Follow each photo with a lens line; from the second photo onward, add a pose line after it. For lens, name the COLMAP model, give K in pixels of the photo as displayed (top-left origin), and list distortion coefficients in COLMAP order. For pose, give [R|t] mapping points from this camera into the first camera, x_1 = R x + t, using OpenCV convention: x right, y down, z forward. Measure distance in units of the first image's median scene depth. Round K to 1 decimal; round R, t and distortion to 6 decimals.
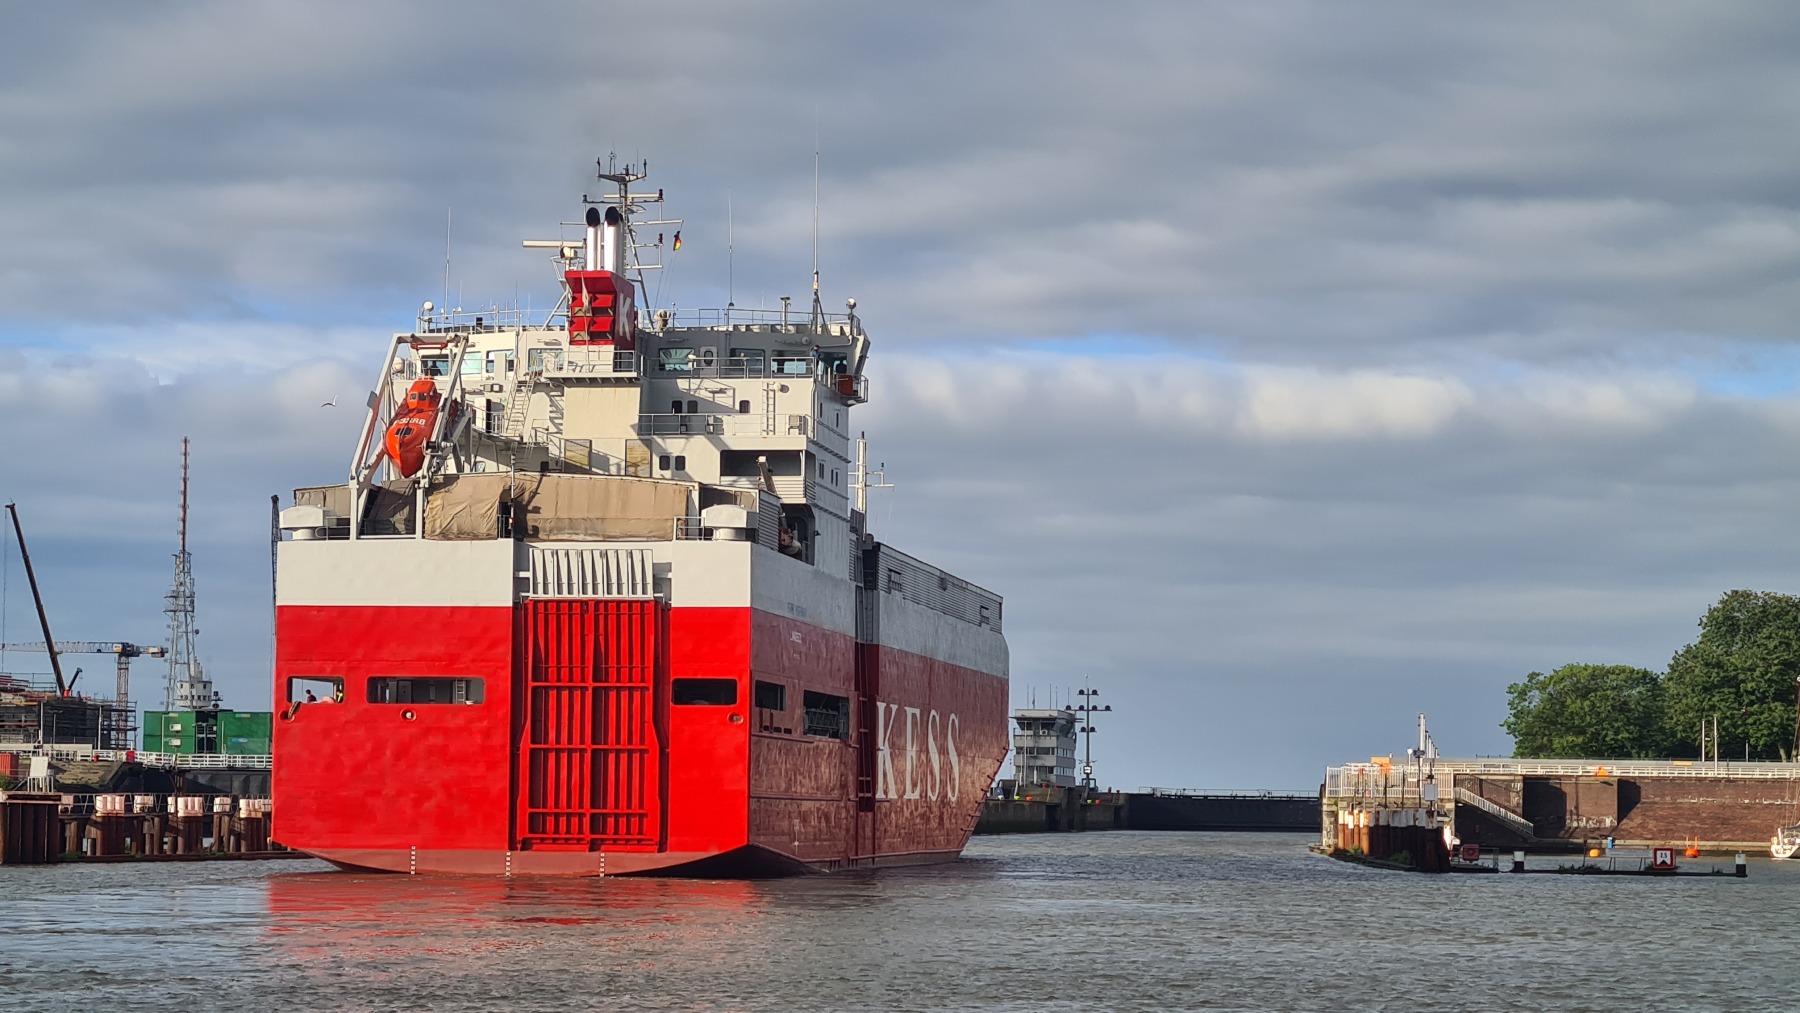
lens RADIAL K [[4094.7, 0, 900.0], [0, 4094.7, 506.5], [0, 0, 1]] dist [0.029166, 0.295378]
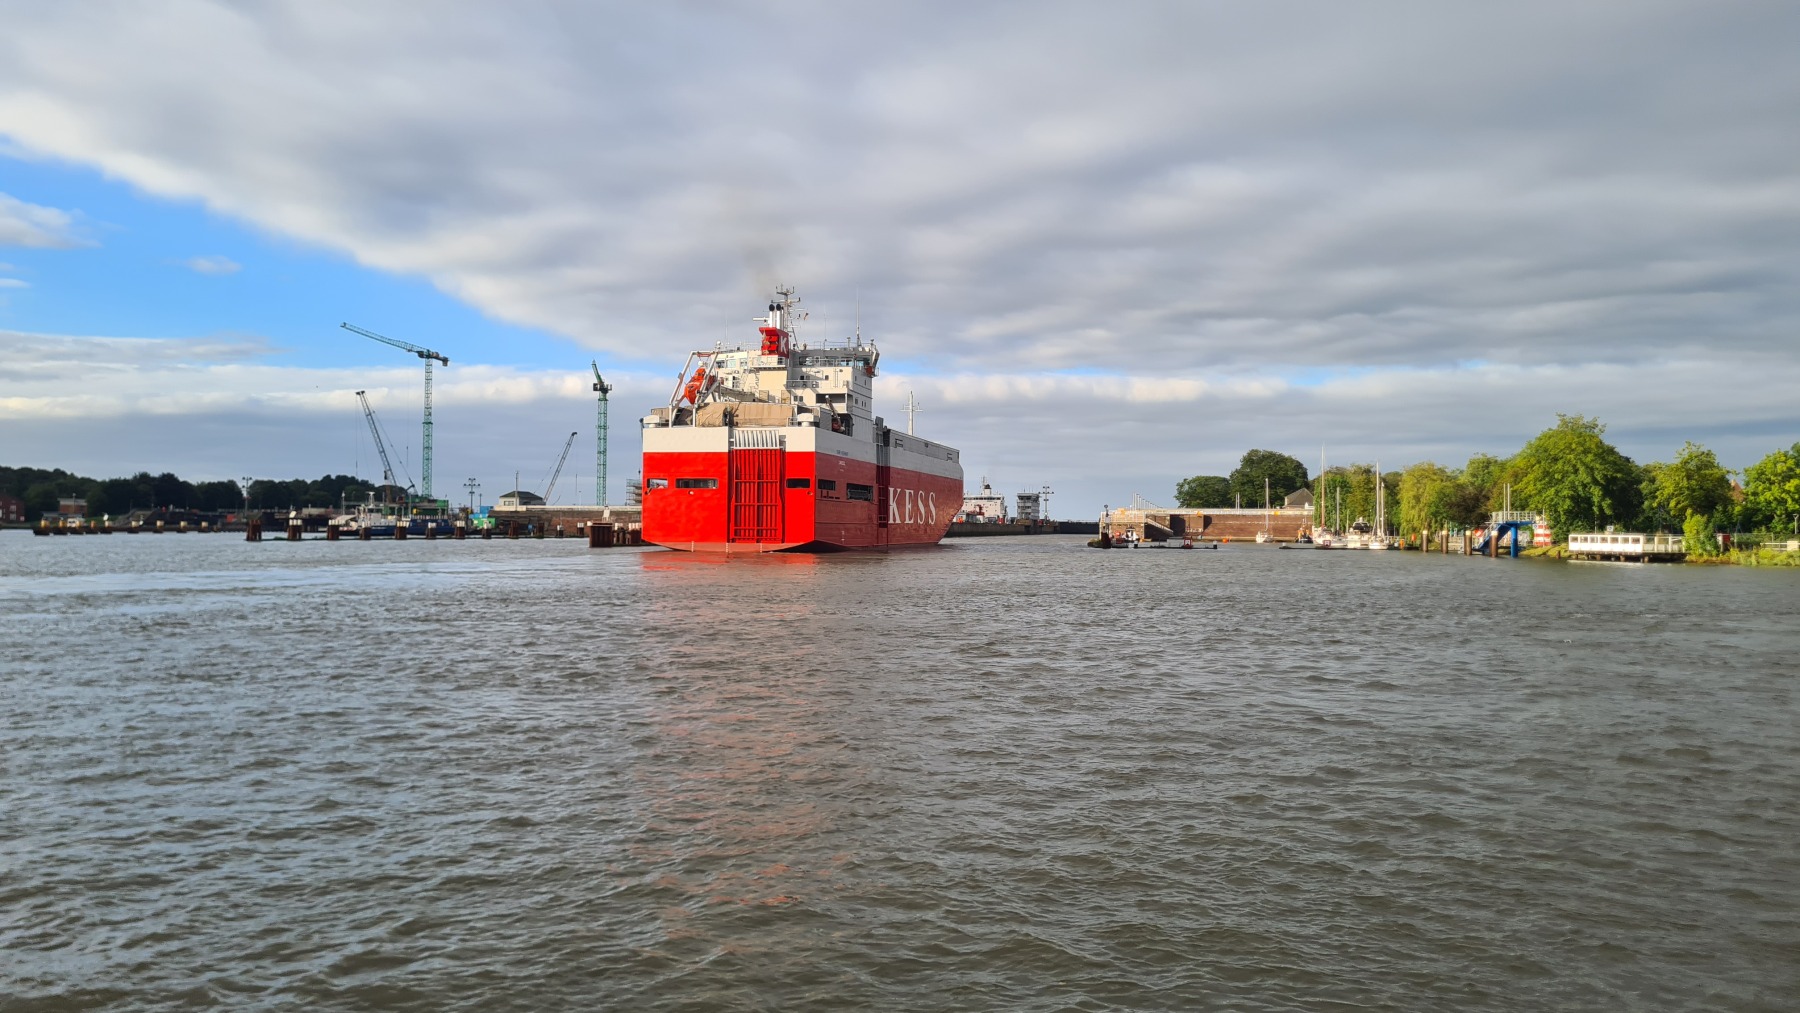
lens RADIAL K [[1363.4, 0, 900.0], [0, 1363.4, 506.5], [0, 0, 1]] dist [0.003986, 0.000089]
pose [[0.996392, -0.004462, -0.084755, 0.085413], [0.009390, 0.998282, 0.057837, 0.008741], [0.084351, -0.058424, 0.994722, 0.110077]]
